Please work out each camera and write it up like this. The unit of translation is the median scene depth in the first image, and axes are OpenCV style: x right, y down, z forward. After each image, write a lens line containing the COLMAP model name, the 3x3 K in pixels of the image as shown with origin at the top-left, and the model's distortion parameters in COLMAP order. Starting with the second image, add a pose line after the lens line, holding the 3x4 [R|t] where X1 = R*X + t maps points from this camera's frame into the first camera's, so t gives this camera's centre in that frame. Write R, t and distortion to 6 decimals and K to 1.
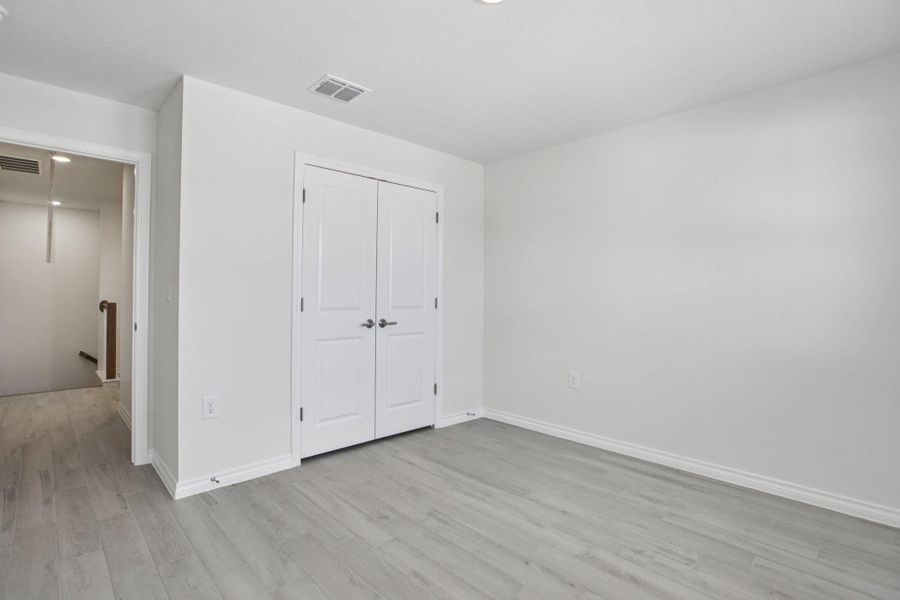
lens RADIAL K [[425.8, 0, 450.9], [0, 425.8, 296.4], [0, 0, 1]] dist [-0.046365, 0.016486]
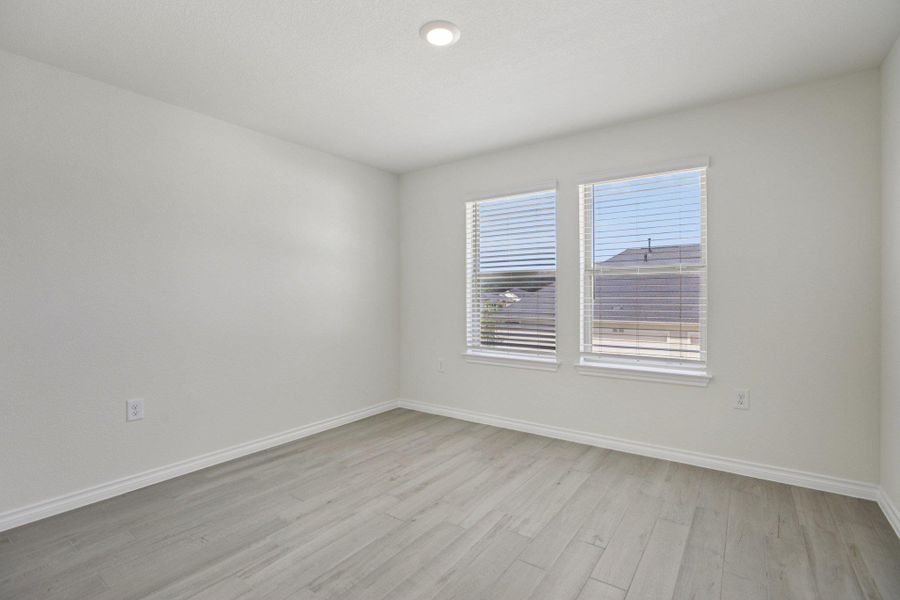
lens RADIAL K [[425.8, 0, 450.9], [0, 425.8, 296.4], [0, 0, 1]] dist [-0.046365, 0.016486]
pose [[-0.178912, -0.006684, 0.983842, -0.804625], [0.004673, 0.999960, 0.007644, 0.000273], [-0.983854, 0.005965, -0.178874, 0.894618]]
